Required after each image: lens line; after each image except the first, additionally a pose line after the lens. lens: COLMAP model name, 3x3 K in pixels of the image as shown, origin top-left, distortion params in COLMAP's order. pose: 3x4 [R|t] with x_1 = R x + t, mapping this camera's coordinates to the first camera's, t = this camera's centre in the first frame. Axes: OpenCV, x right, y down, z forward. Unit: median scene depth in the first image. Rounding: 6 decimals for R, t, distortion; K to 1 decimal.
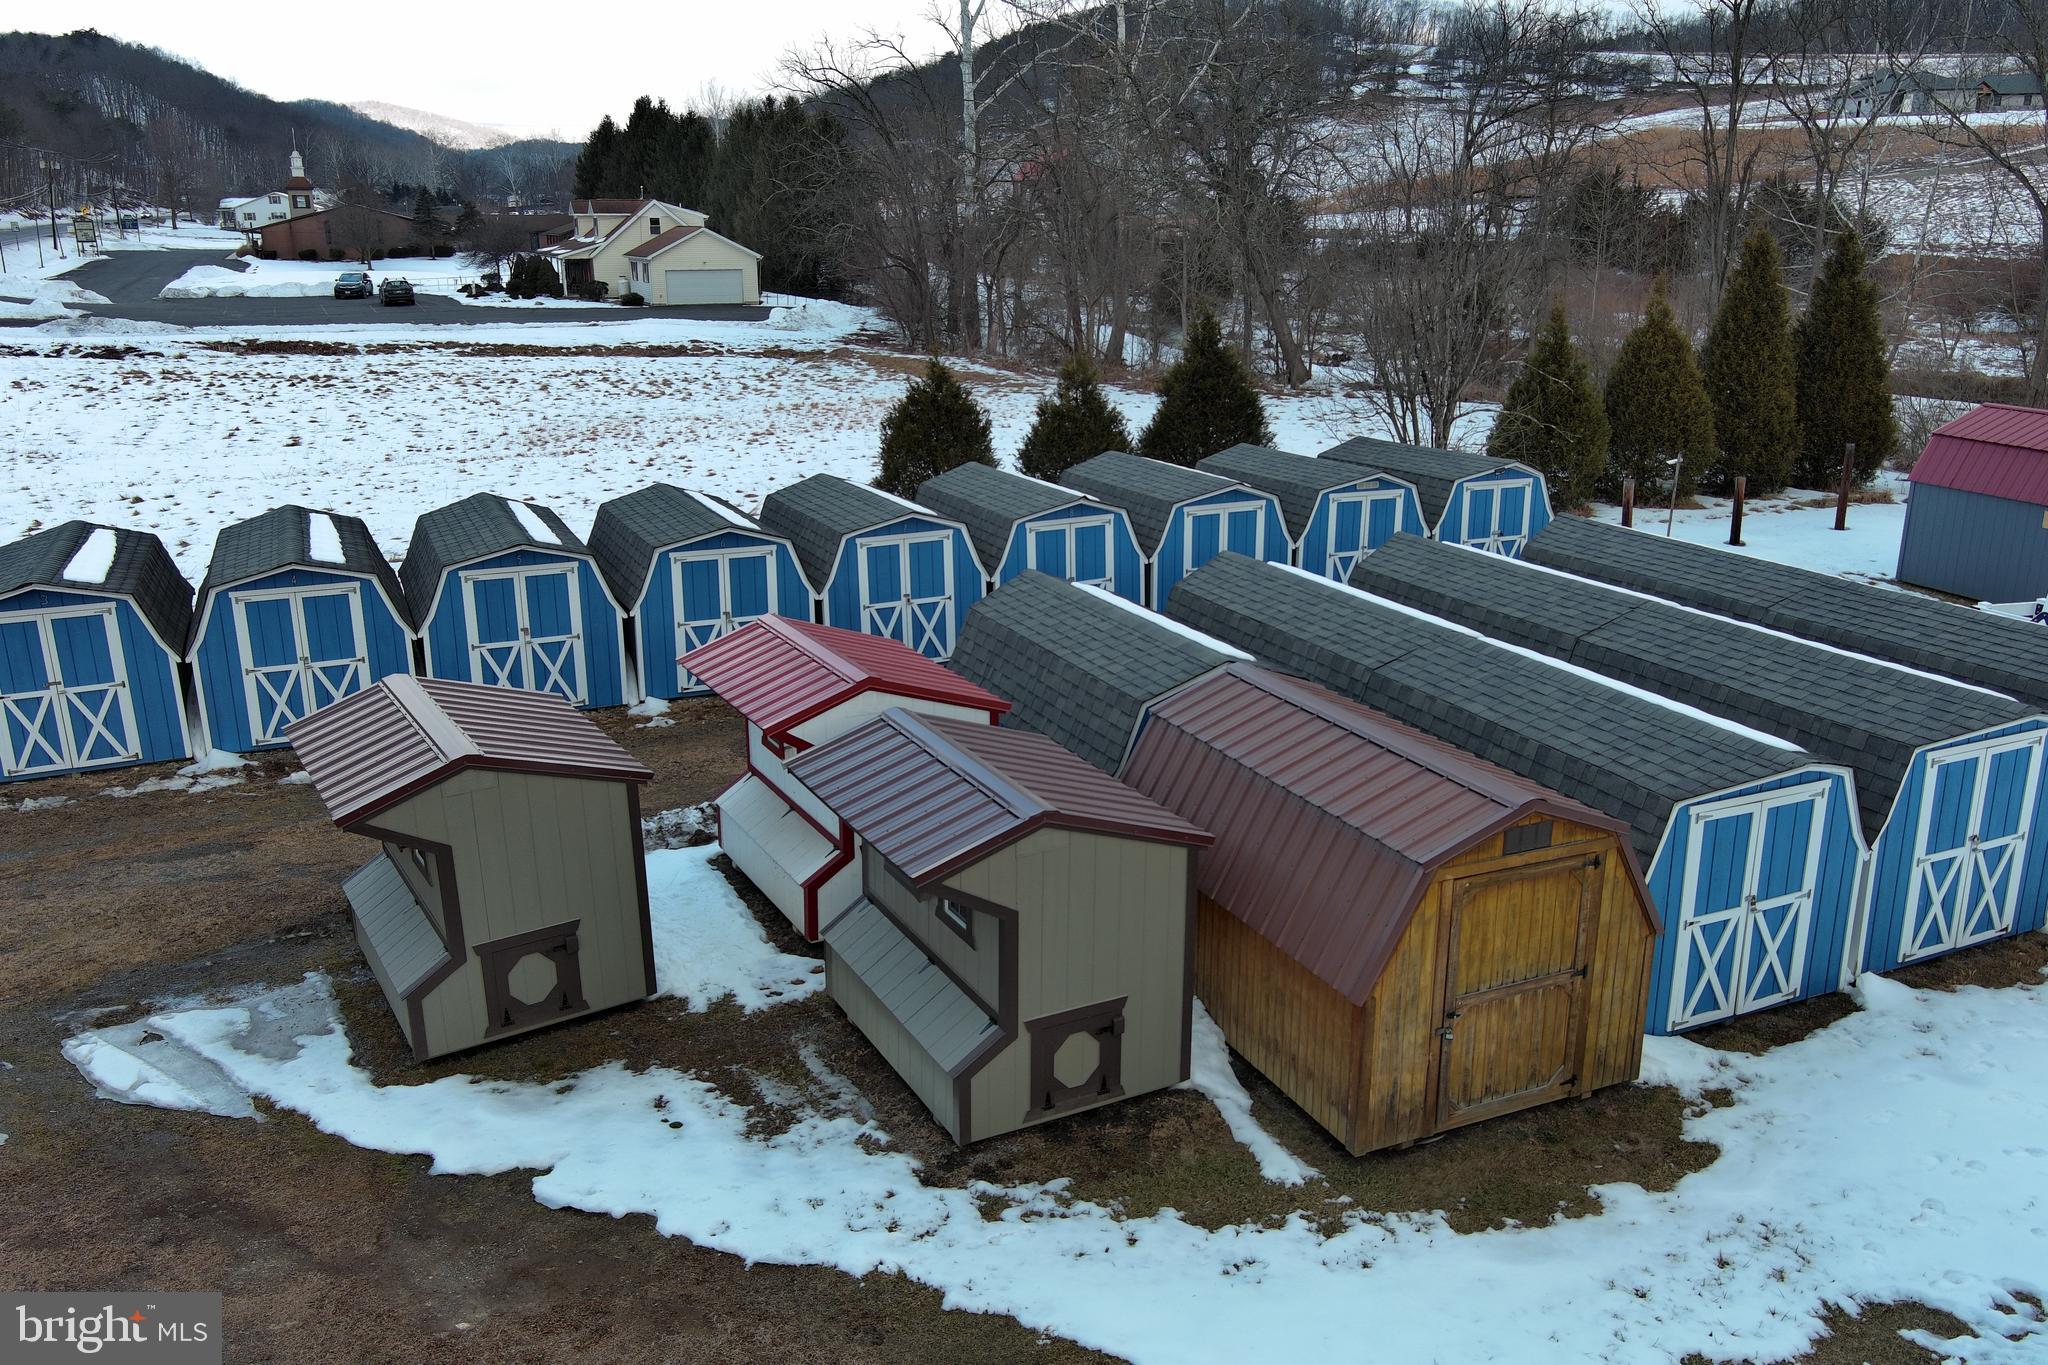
lens RADIAL K [[1580.5, 0, 1030.0], [0, 1580.5, 691.3], [0, 0, 1]] dist [0.011573, -0.022839]
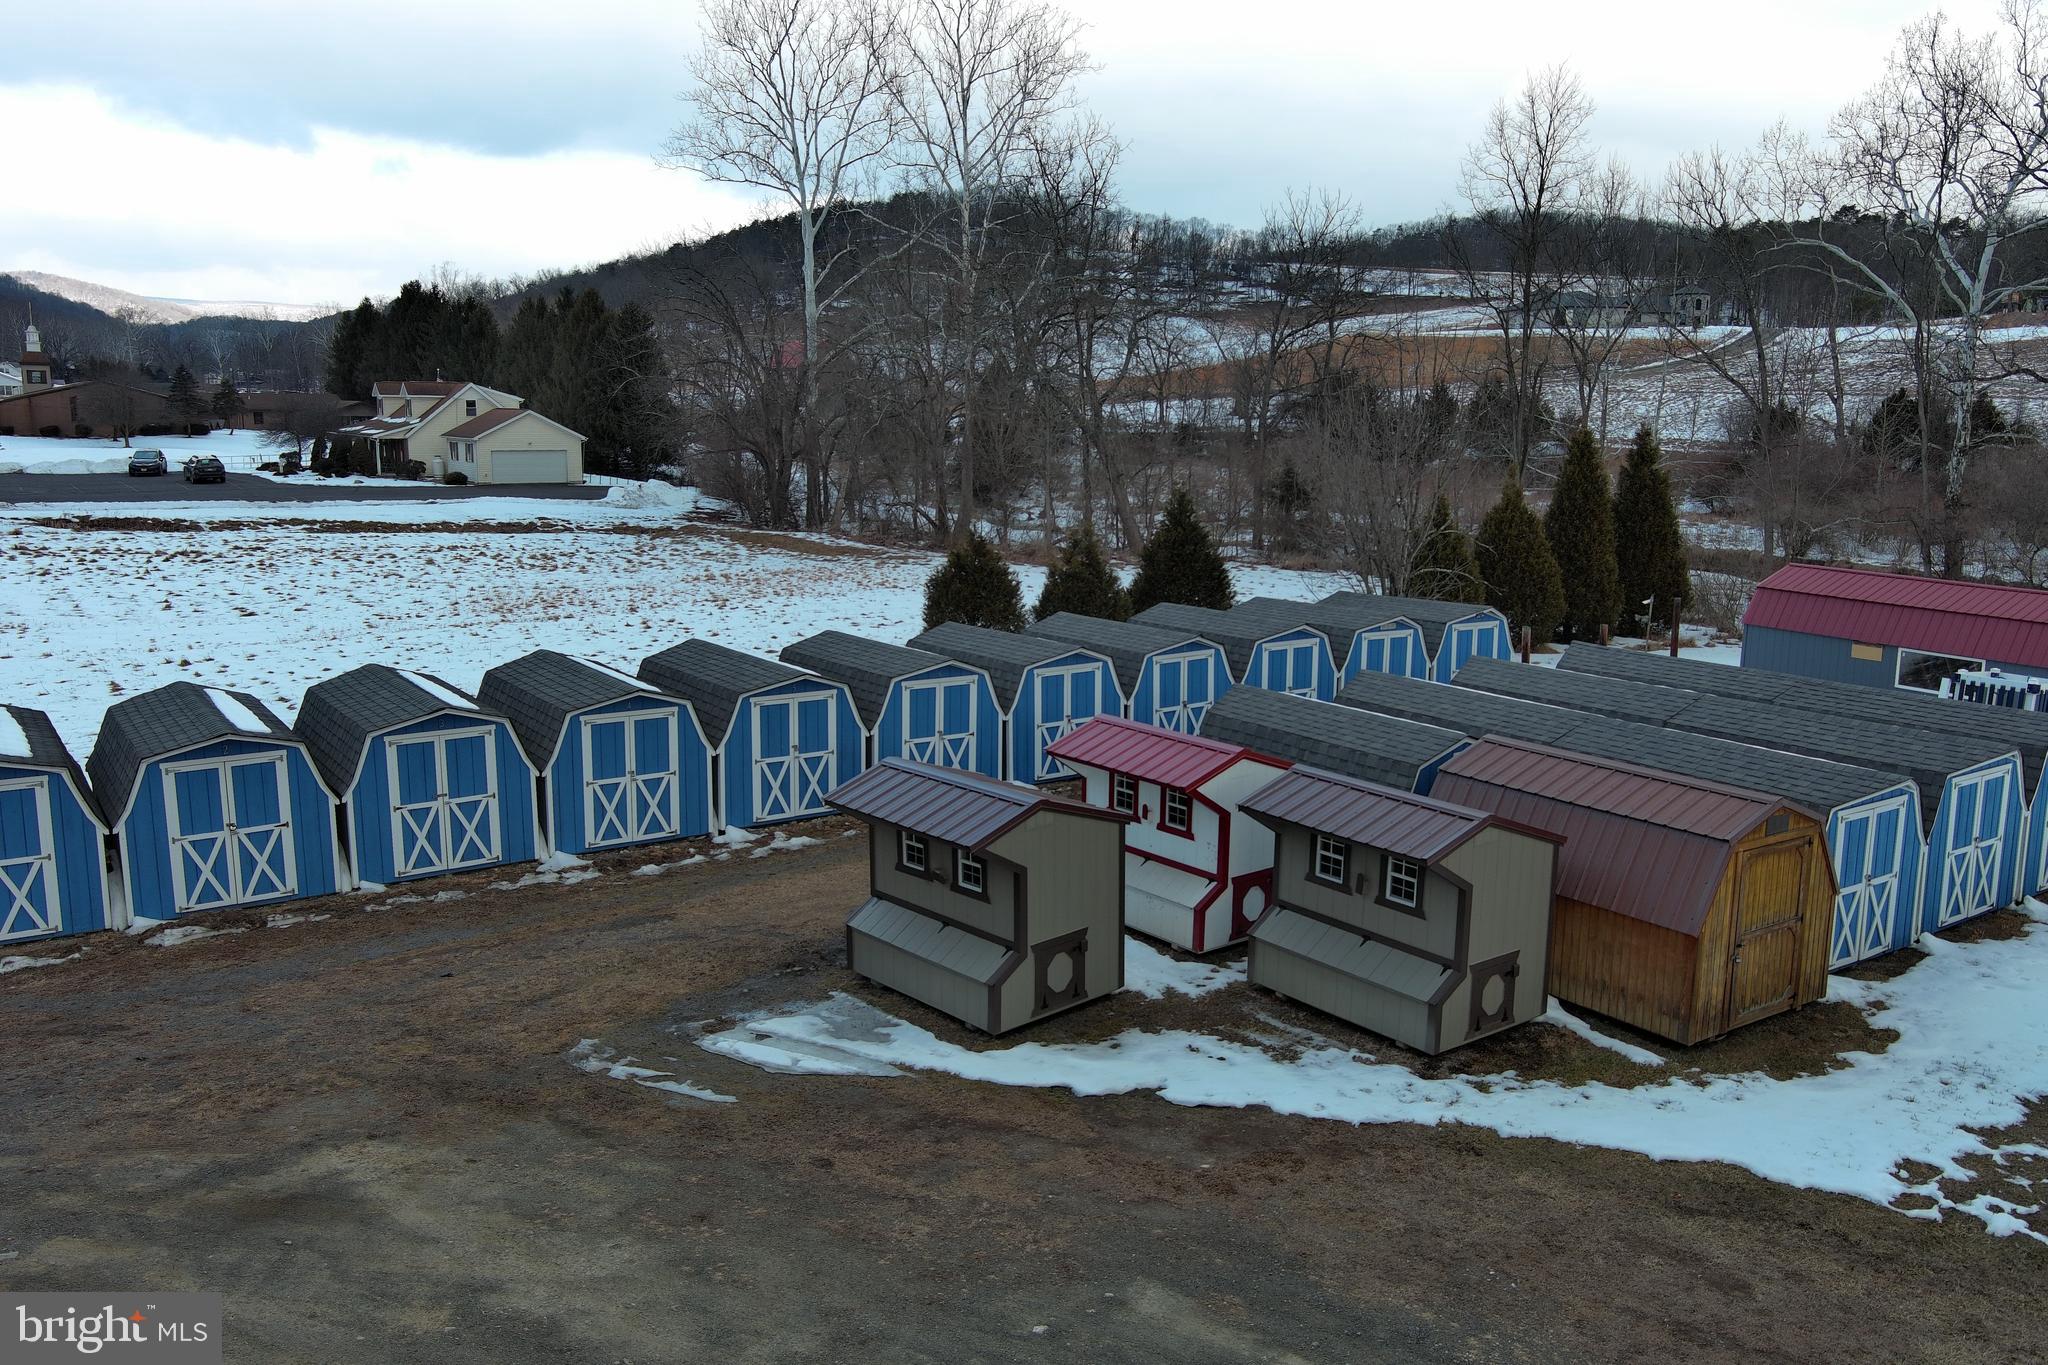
lens RADIAL K [[1580.5, 0, 1027.1], [0, 1580.5, 691.6], [0, 0, 1]] dist [0.011573, -0.022839]
pose [[0.984323, -0.017687, 0.175484, -0.433173], [0.037035, 0.993504, -0.107604, 0.066975], [-0.172441, 0.112416, 0.978584, -0.249862]]
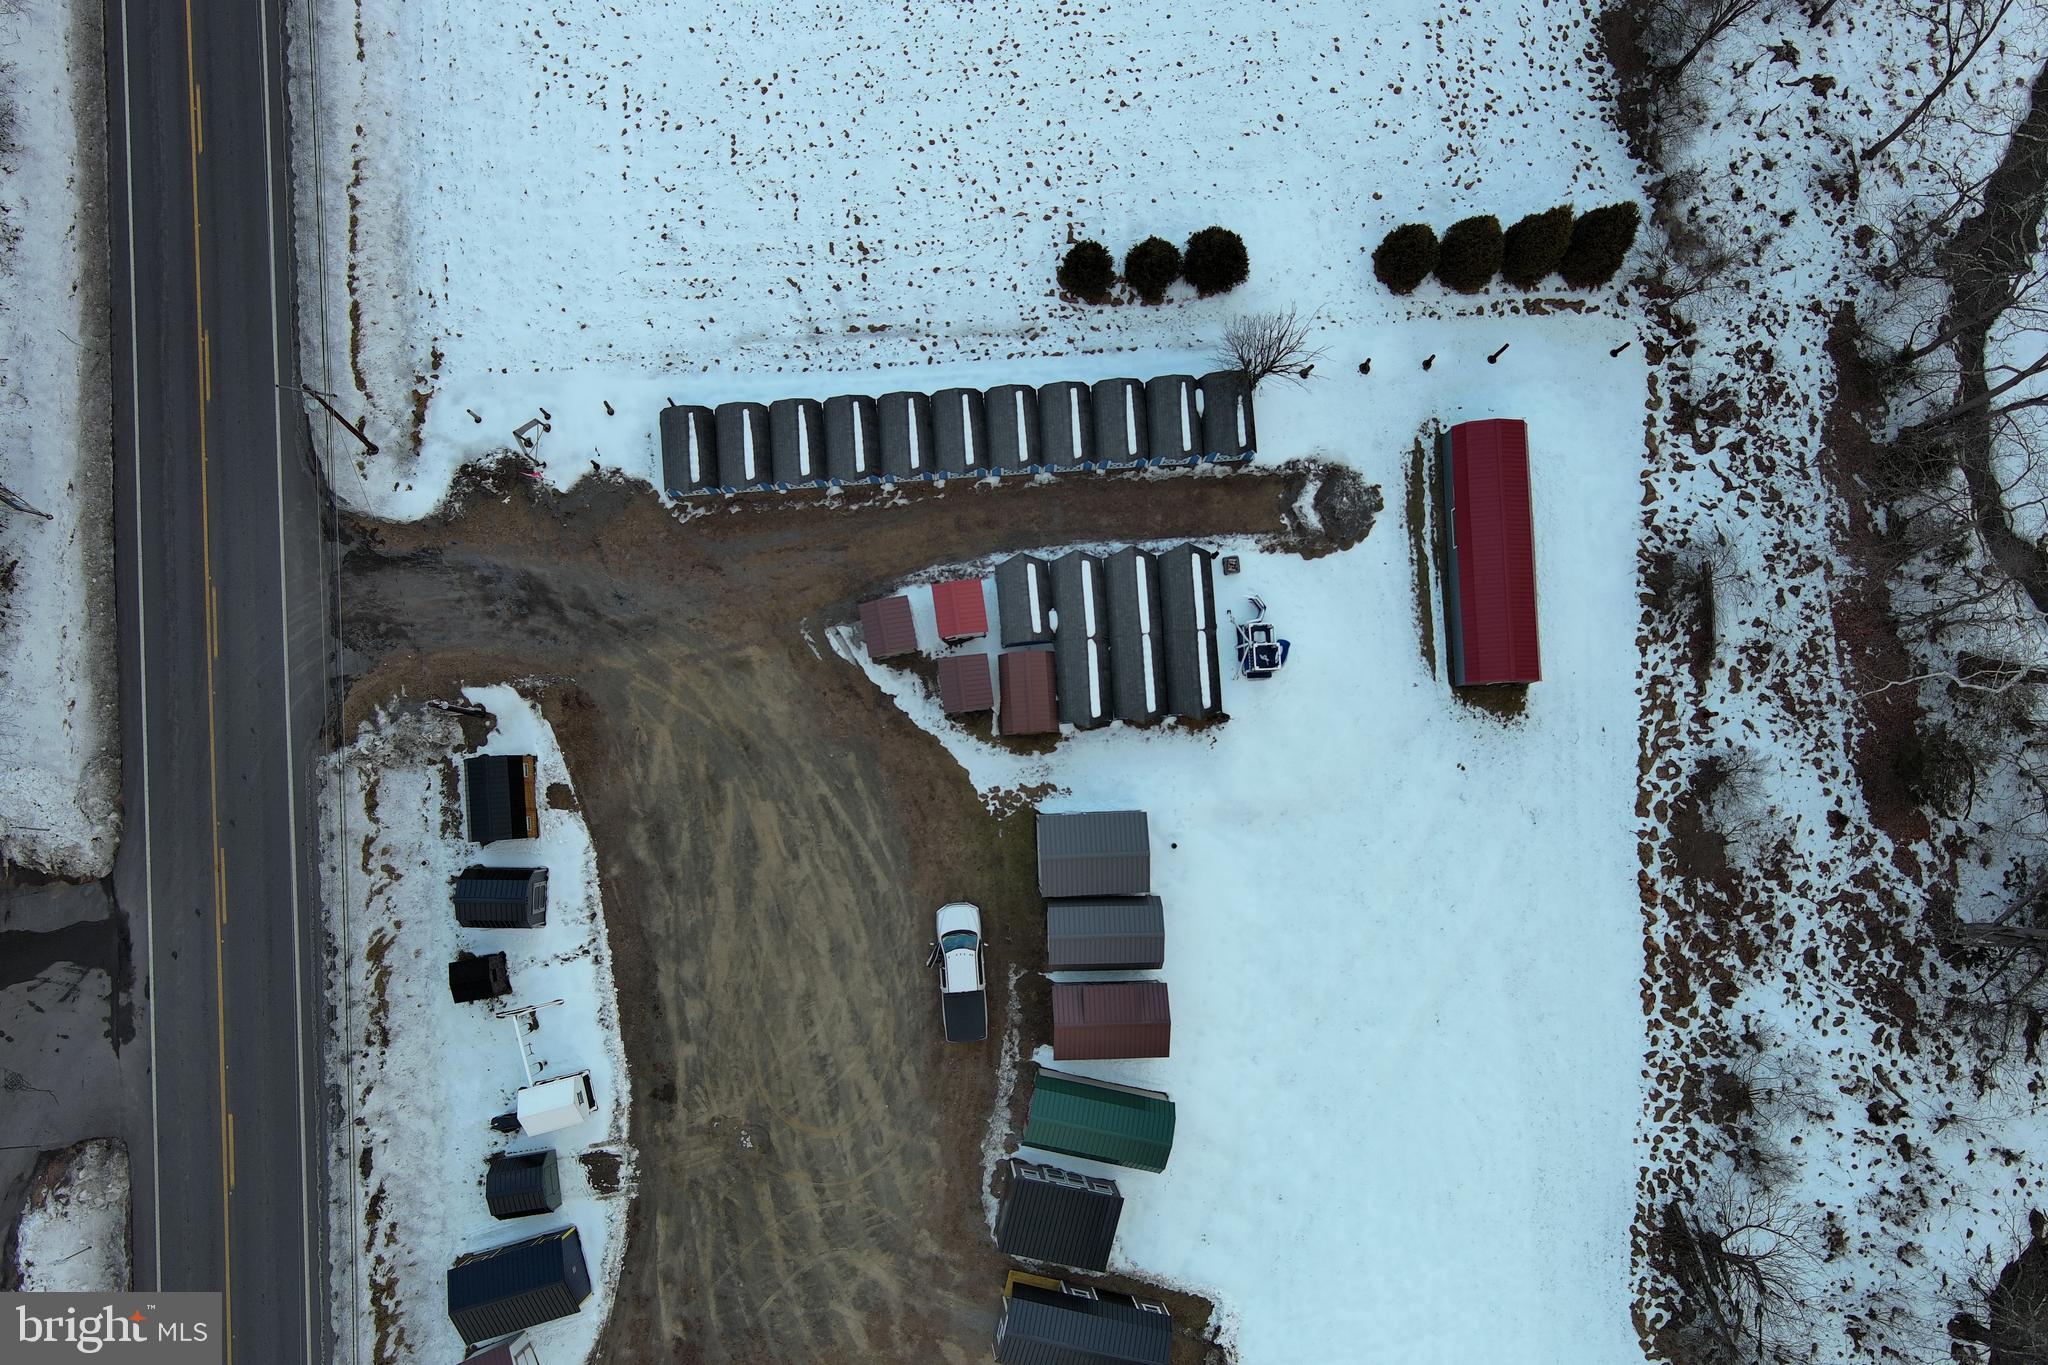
lens RADIAL K [[1580.5, 0, 1032.6], [0, 1580.5, 678.0], [0, 0, 1]] dist [0.011573, -0.022839]
pose [[0.937070, 0.349068, -0.007108, 0.187297], [-0.122714, 0.348347, 0.929298, -4.158735], [0.326865, -0.869946, 0.369262, -0.869170]]
